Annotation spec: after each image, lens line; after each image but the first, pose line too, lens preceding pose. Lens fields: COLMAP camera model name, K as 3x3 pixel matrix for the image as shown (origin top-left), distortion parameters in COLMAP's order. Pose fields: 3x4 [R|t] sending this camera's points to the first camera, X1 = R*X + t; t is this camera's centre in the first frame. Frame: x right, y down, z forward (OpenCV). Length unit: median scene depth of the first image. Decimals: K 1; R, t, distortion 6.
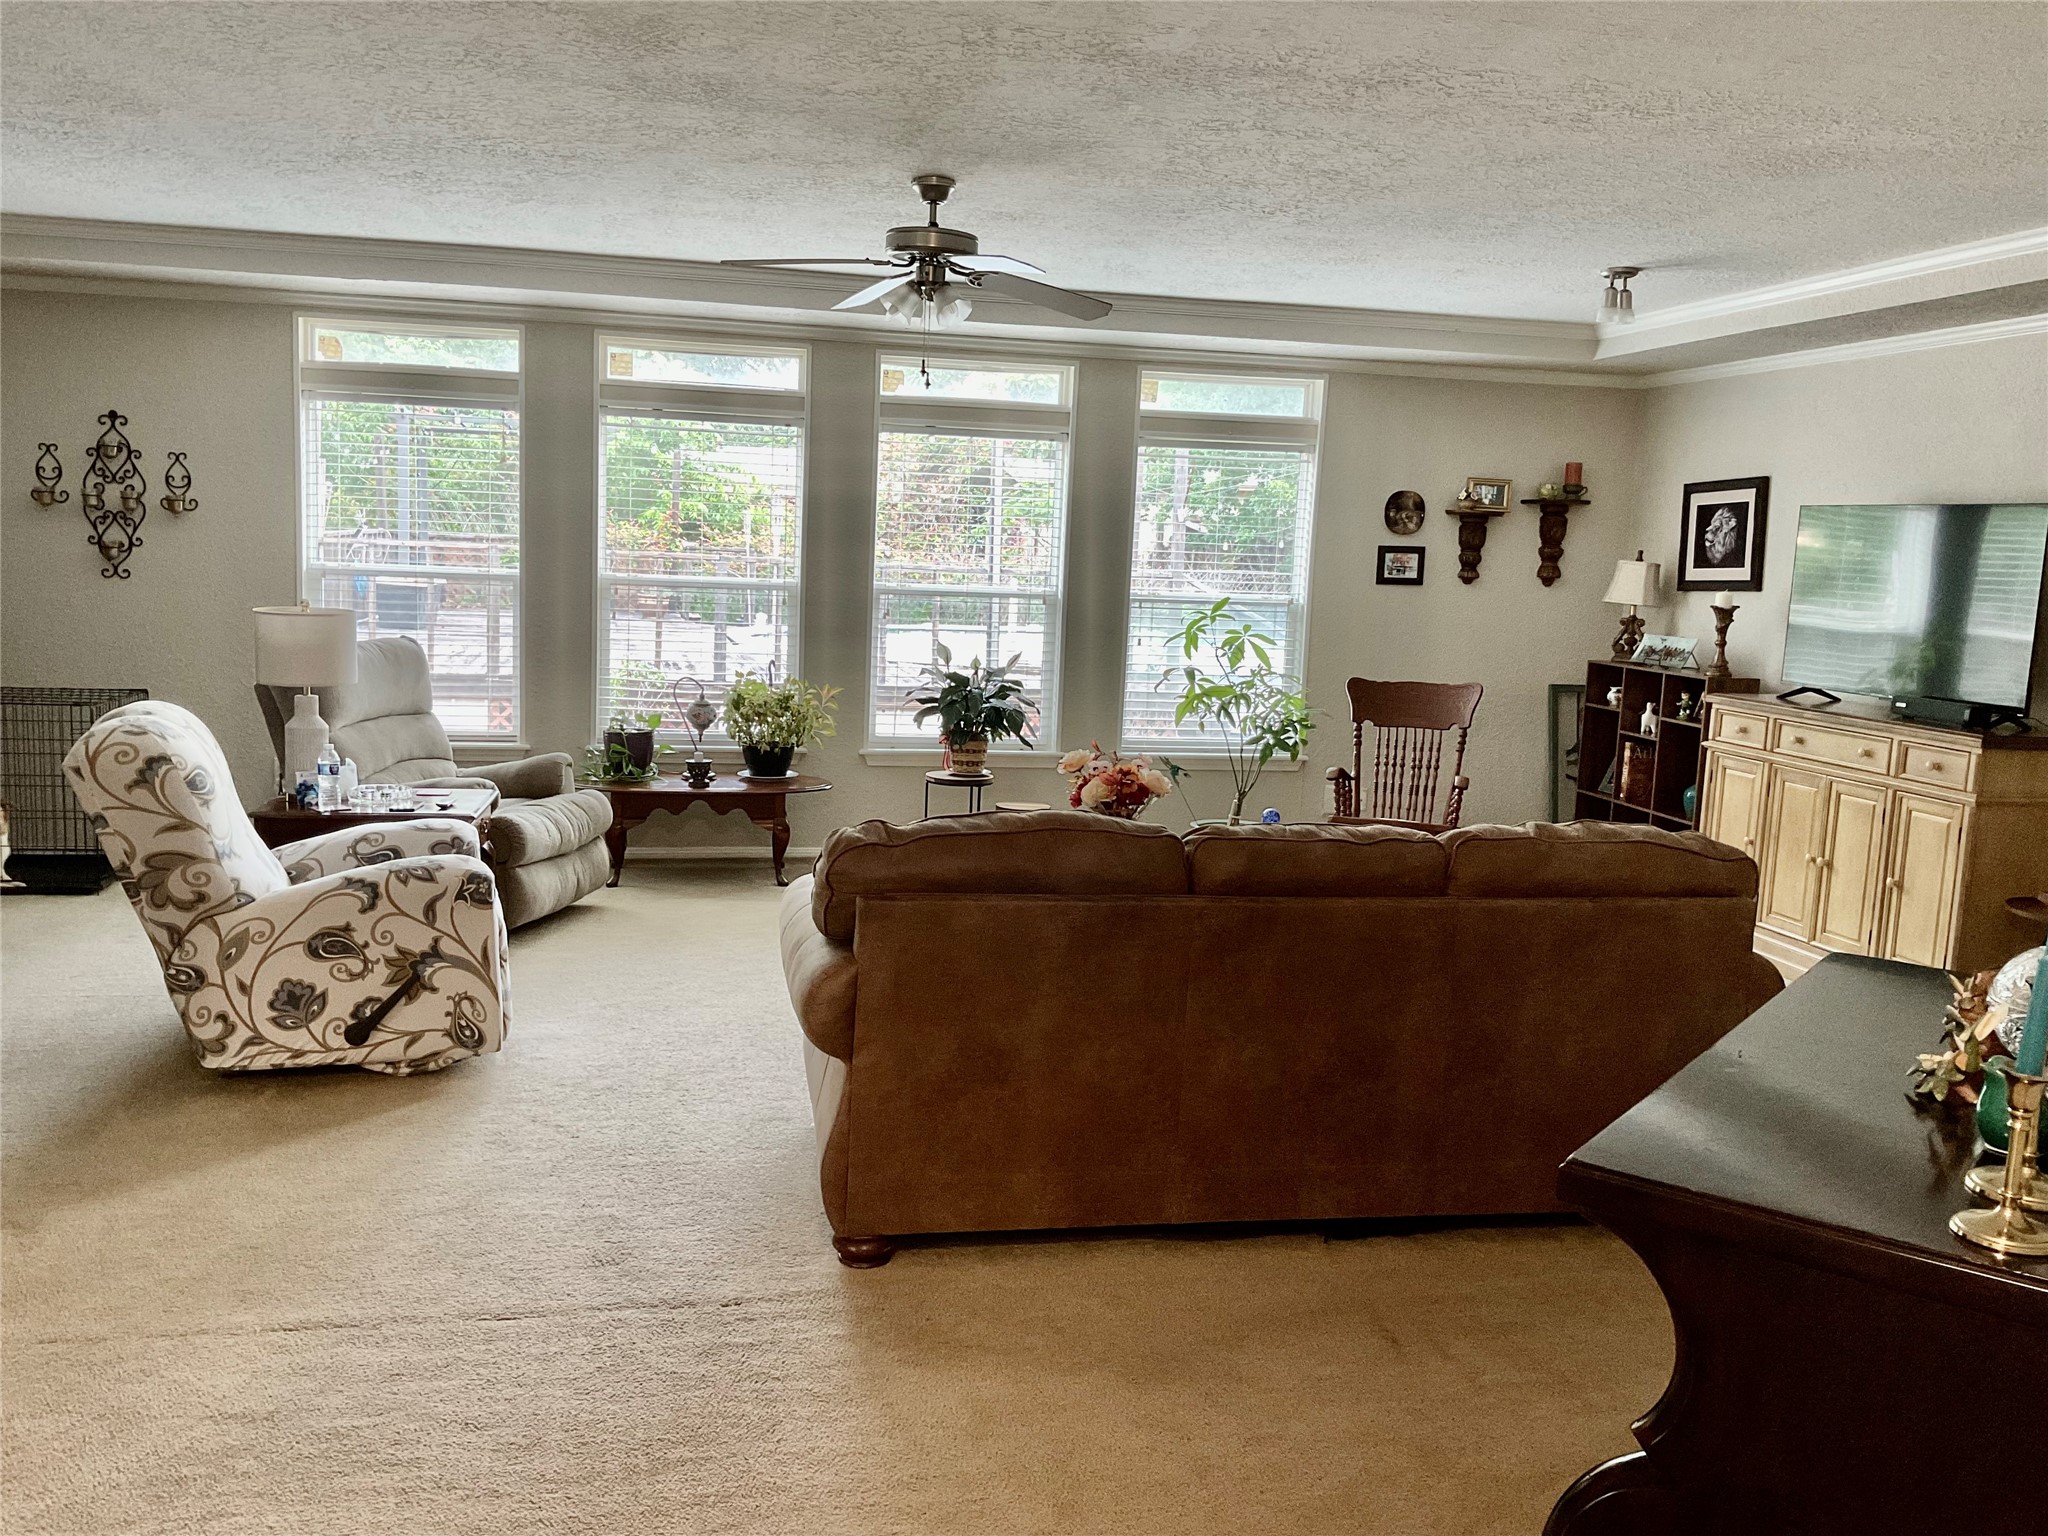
lens RADIAL K [[1674.1, 0, 1009.1], [0, 1674.1, 756.6], [0, 0, 1]] dist [0.087892, -0.141075]
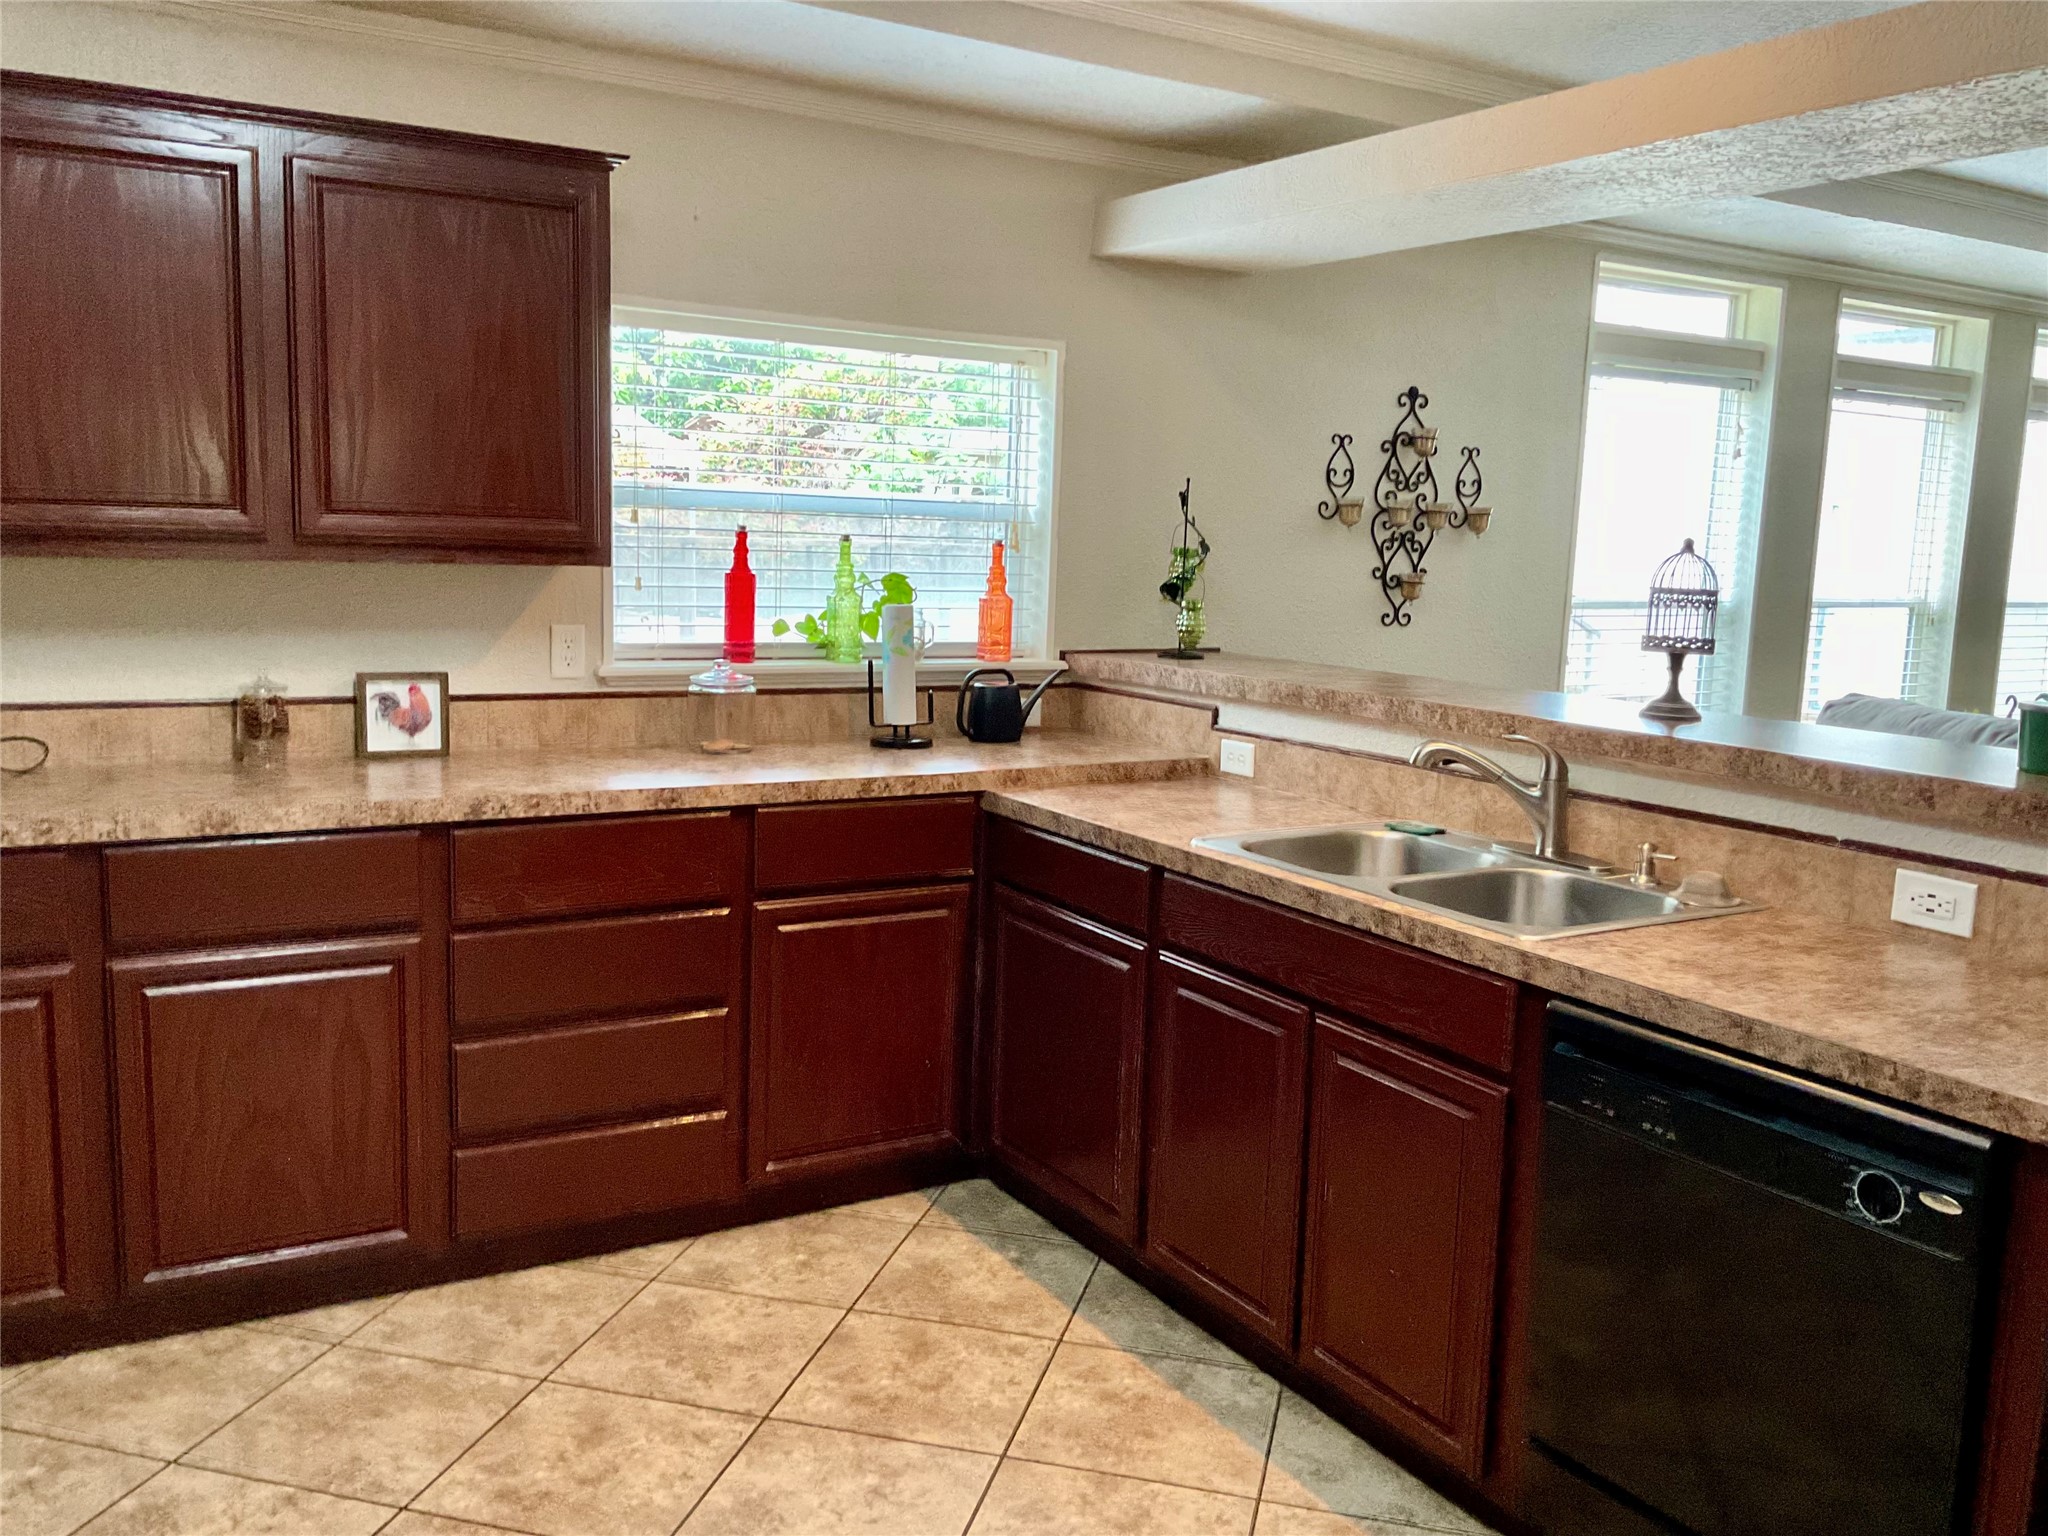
lens RADIAL K [[1674.1, 0, 1009.1], [0, 1674.1, 756.6], [0, 0, 1]] dist [0.087892, -0.141075]
pose [[0.940679, -0.057329, 0.334418, -0.921015], [0.050282, 0.998293, 0.029701, -0.080246], [-0.335550, -0.011124, 0.941957, 0.395822]]
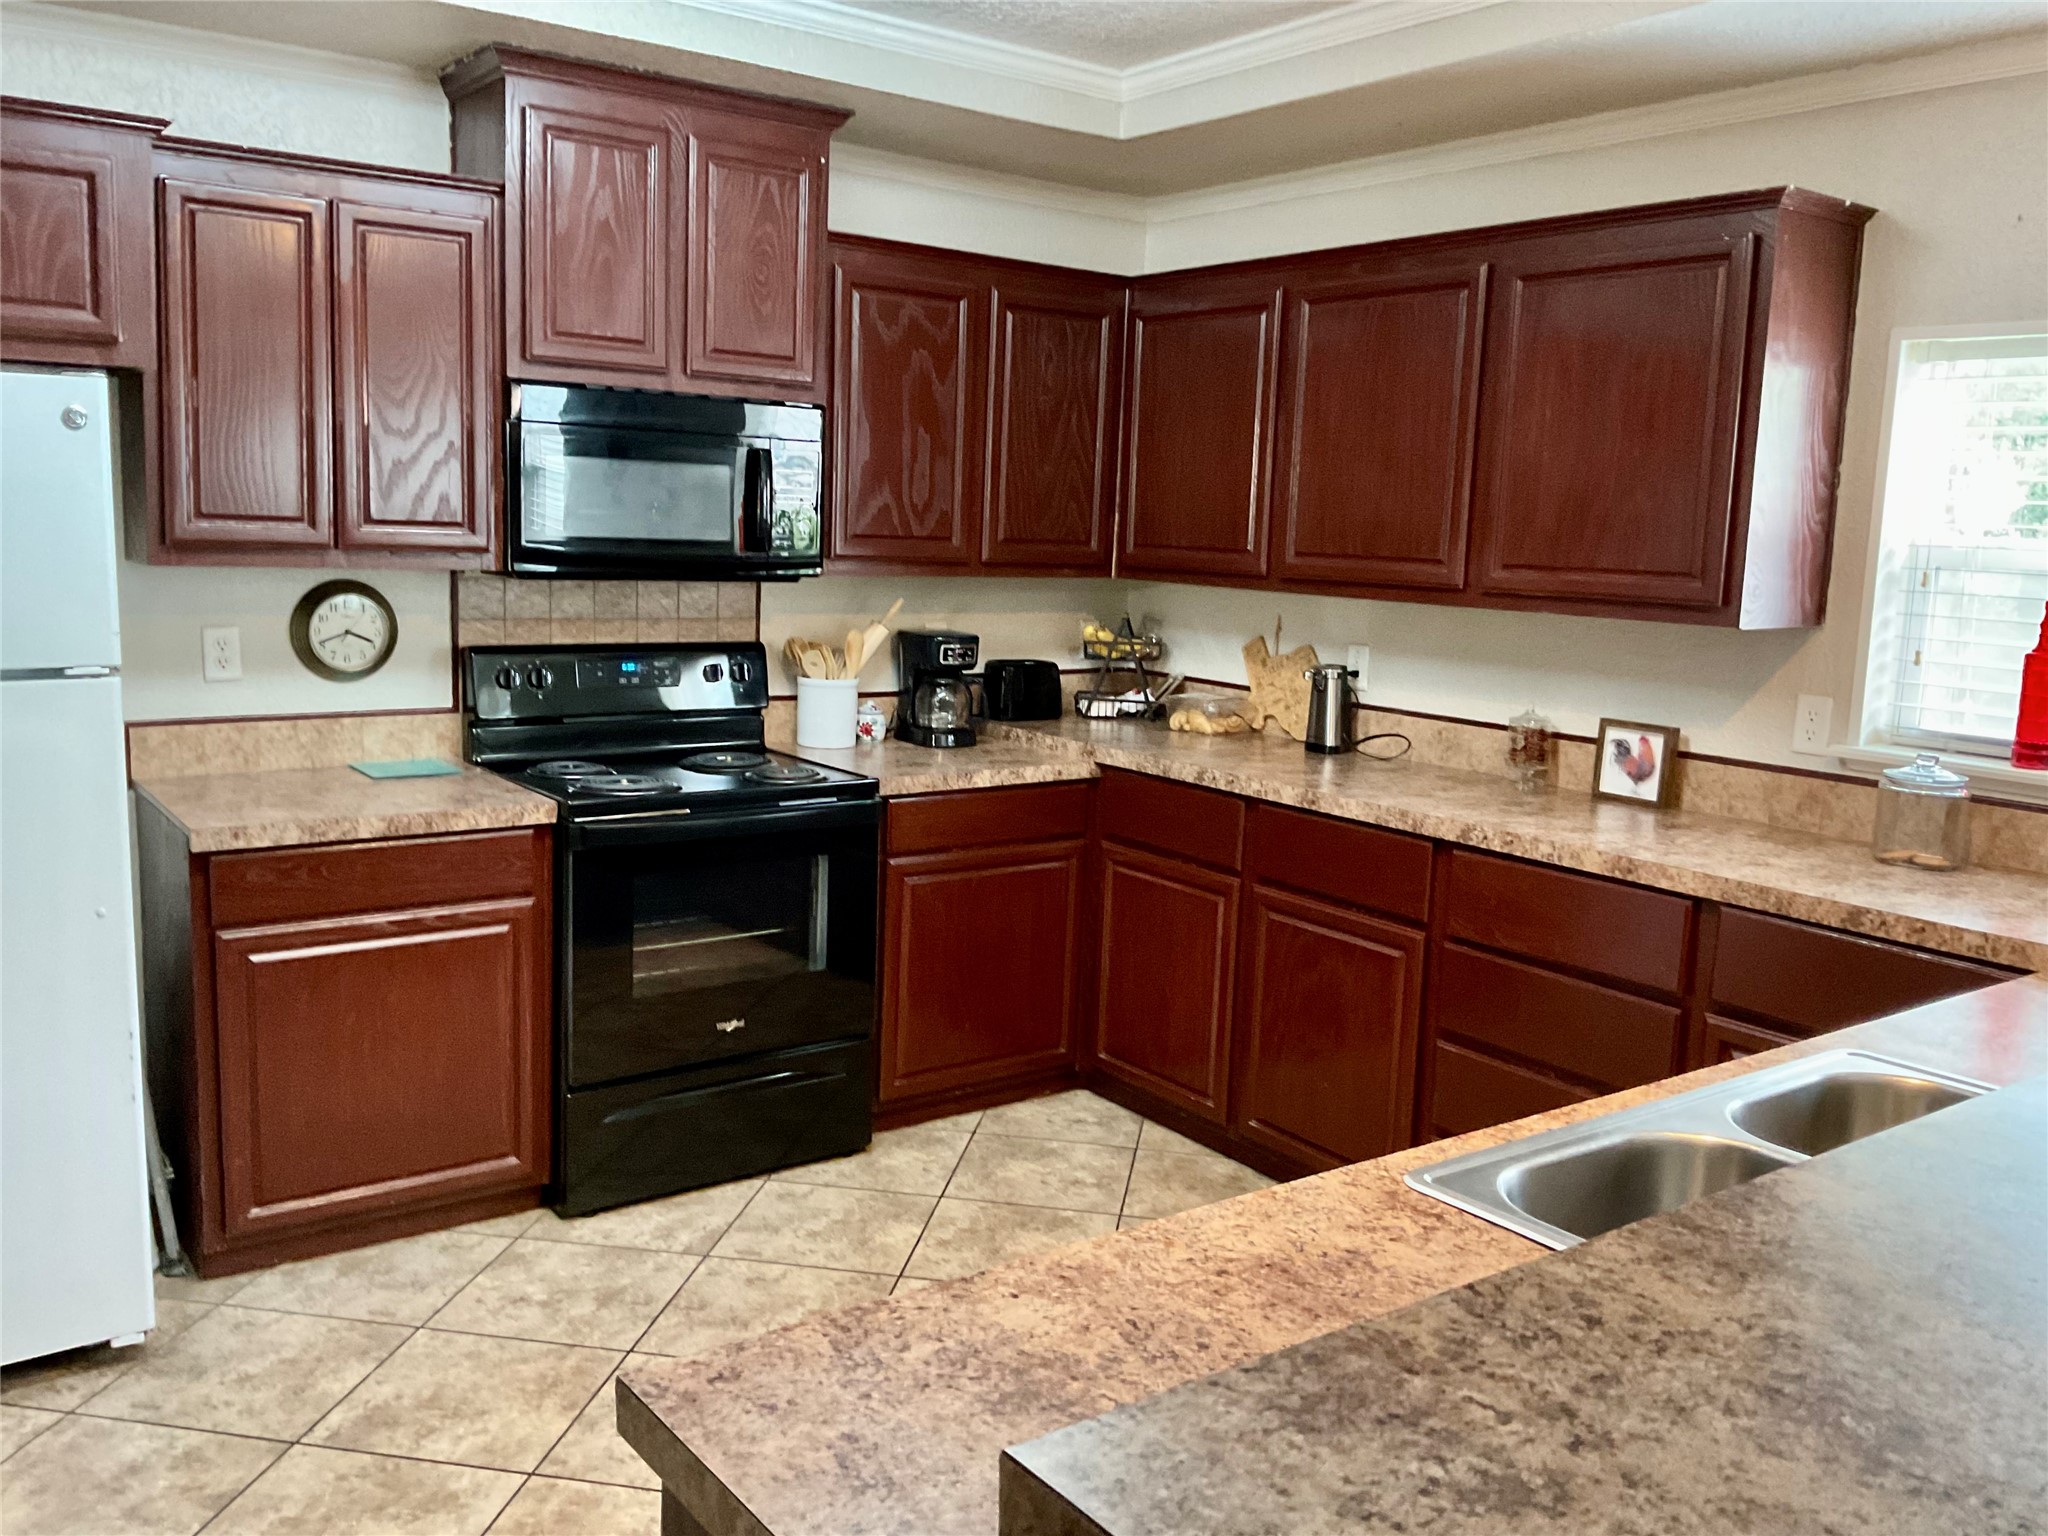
lens RADIAL K [[1661.2, 0, 1024.0], [0, 1661.2, 768.0], [0, 0, 1]] dist [0.100385, -0.214530]
pose [[0.428602, 0.106877, -0.897150, -0.535949], [-0.131370, 0.989798, 0.055154, -0.088892], [0.893892, 0.094219, 0.438270, 0.532065]]
